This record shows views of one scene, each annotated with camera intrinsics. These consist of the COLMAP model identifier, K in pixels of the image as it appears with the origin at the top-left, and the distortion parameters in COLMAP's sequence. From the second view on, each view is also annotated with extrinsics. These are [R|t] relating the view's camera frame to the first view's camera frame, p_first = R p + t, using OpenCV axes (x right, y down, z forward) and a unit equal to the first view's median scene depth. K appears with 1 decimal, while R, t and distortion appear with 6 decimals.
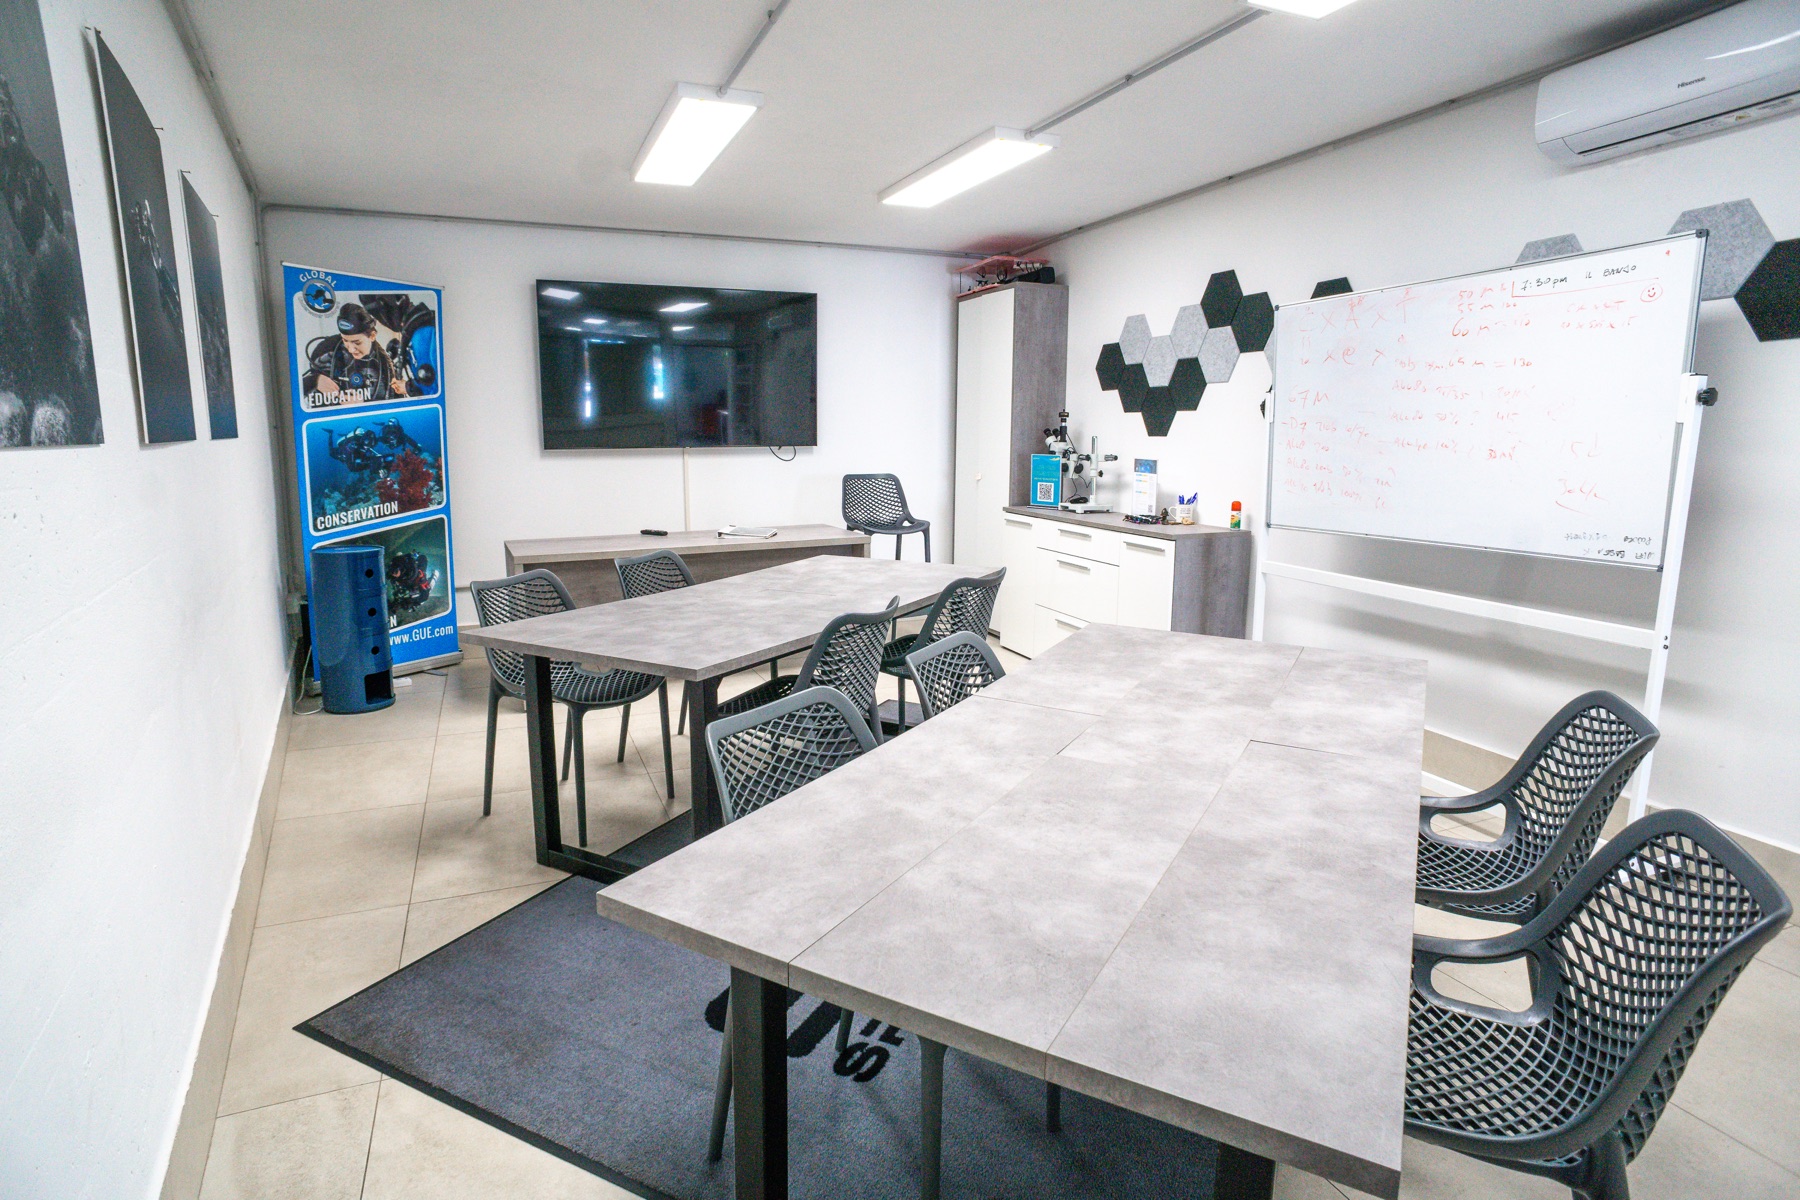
lens RADIAL K [[965.5, 0, 900.0], [0, 965.5, 600.0], [0, 0, 1]] dist [-0.000393, -0.000025]
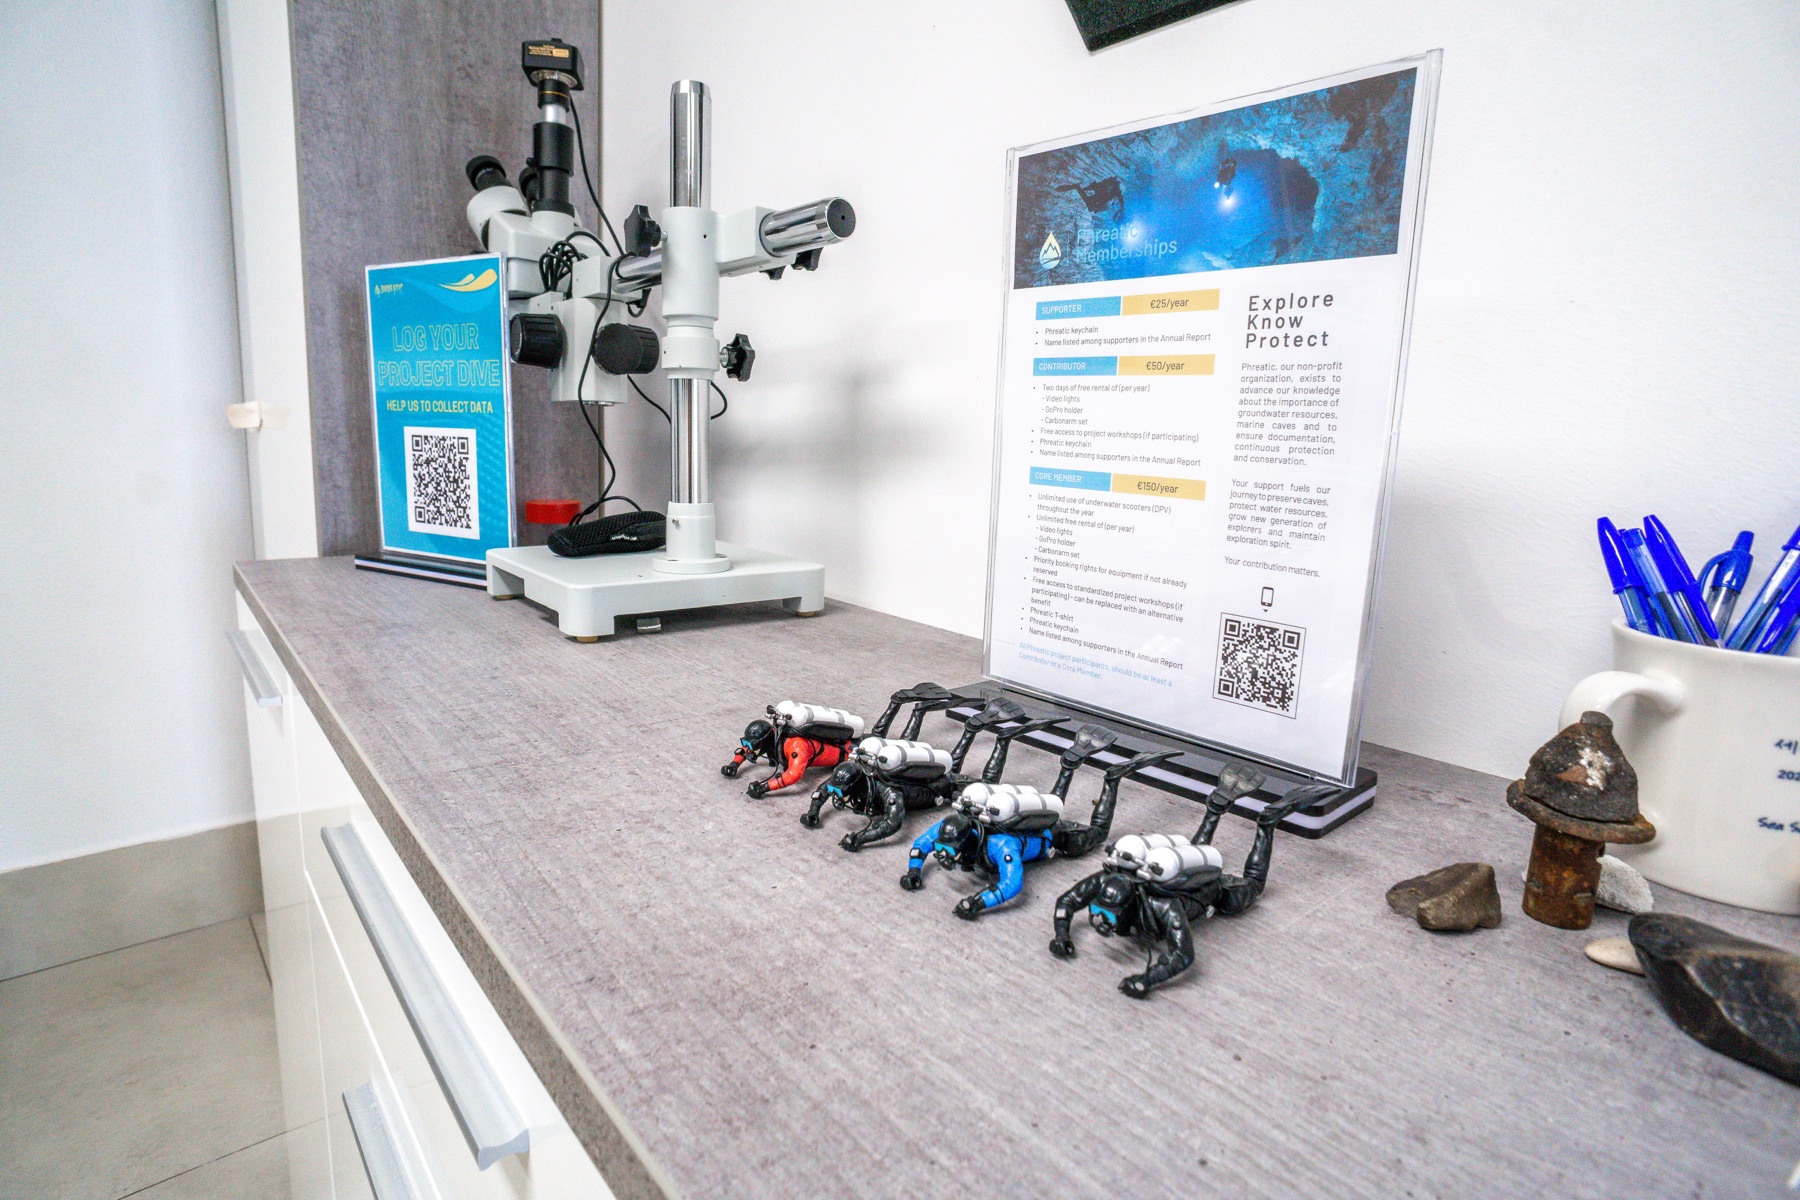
lens RADIAL K [[965.5, 0, 900.0], [0, 965.5, 600.0], [0, 0, 1]] dist [-0.000393, -0.000025]
pose [[0.960174, -0.013934, 0.279055, 0.187365], [0.016856, 0.999825, -0.008074, -0.091099], [-0.278894, 0.012456, 0.960241, 0.839982]]
